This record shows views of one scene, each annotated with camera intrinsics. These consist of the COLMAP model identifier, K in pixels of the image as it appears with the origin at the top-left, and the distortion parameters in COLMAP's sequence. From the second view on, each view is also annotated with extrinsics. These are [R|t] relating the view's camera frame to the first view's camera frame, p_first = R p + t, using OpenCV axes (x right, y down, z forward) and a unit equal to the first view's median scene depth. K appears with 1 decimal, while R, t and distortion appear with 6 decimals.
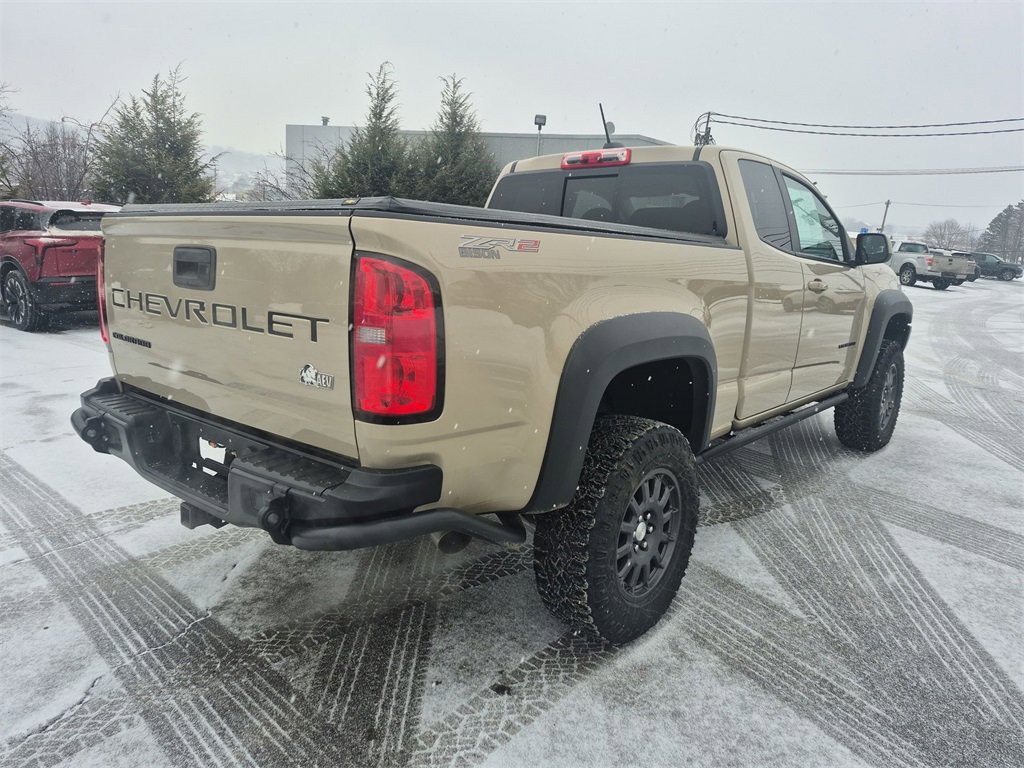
lens RADIAL K [[715.9, 0, 512.5], [0, 715.9, 365.5], [0, 0, 1]] dist [0.060033, -0.050114]
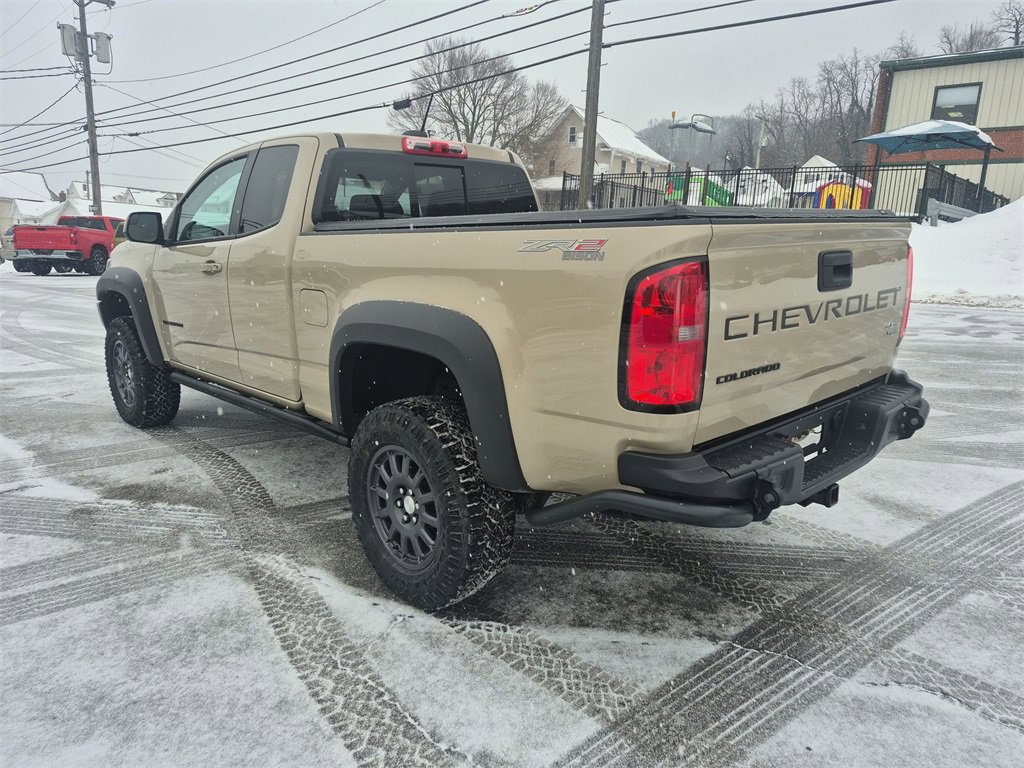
lens RADIAL K [[707.8, 0, 517.9], [0, 707.8, 370.5], [0, 0, 1]] dist [0.071422, -0.067634]
pose [[0.094557, -0.226716, 0.969360, -1.254589], [0.165703, 0.963724, 0.209234, -0.235920], [-0.981632, 0.140841, 0.128694, 1.082340]]
